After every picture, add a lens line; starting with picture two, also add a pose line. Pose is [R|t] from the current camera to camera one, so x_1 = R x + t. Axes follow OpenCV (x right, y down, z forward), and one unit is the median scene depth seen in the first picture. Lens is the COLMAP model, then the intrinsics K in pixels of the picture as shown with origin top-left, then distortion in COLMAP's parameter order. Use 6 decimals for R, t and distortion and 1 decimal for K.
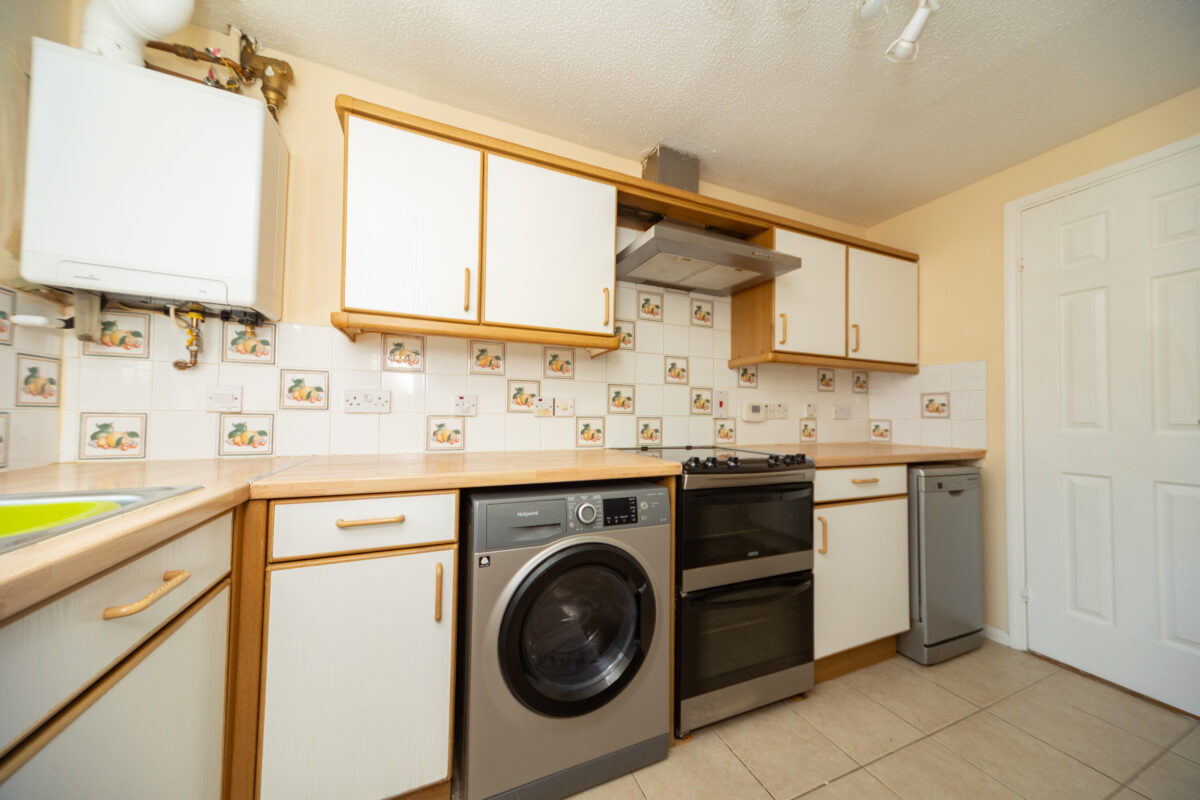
lens RADIAL K [[416.3, 0, 608.3], [0, 416.3, 403.0], [0, 0, 1]] dist [0.009653, 0.000299]
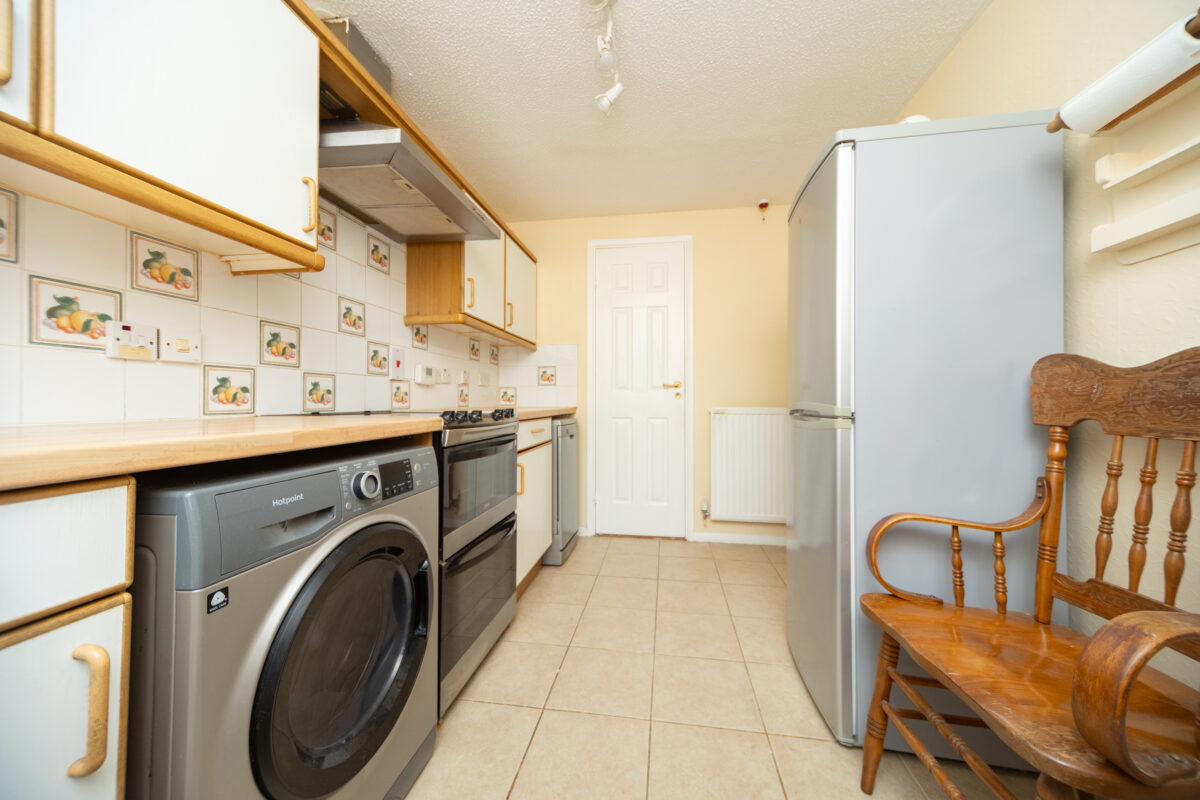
lens RADIAL K [[416.3, 0, 613.1], [0, 416.3, 393.3], [0, 0, 1]] dist [0.009653, 0.000299]
pose [[0.513089, 0.003588, 0.858328, -0.292132], [-0.016413, 0.999849, 0.005632, 0.060448], [-0.858179, -0.016978, 0.513070, 0.170840]]
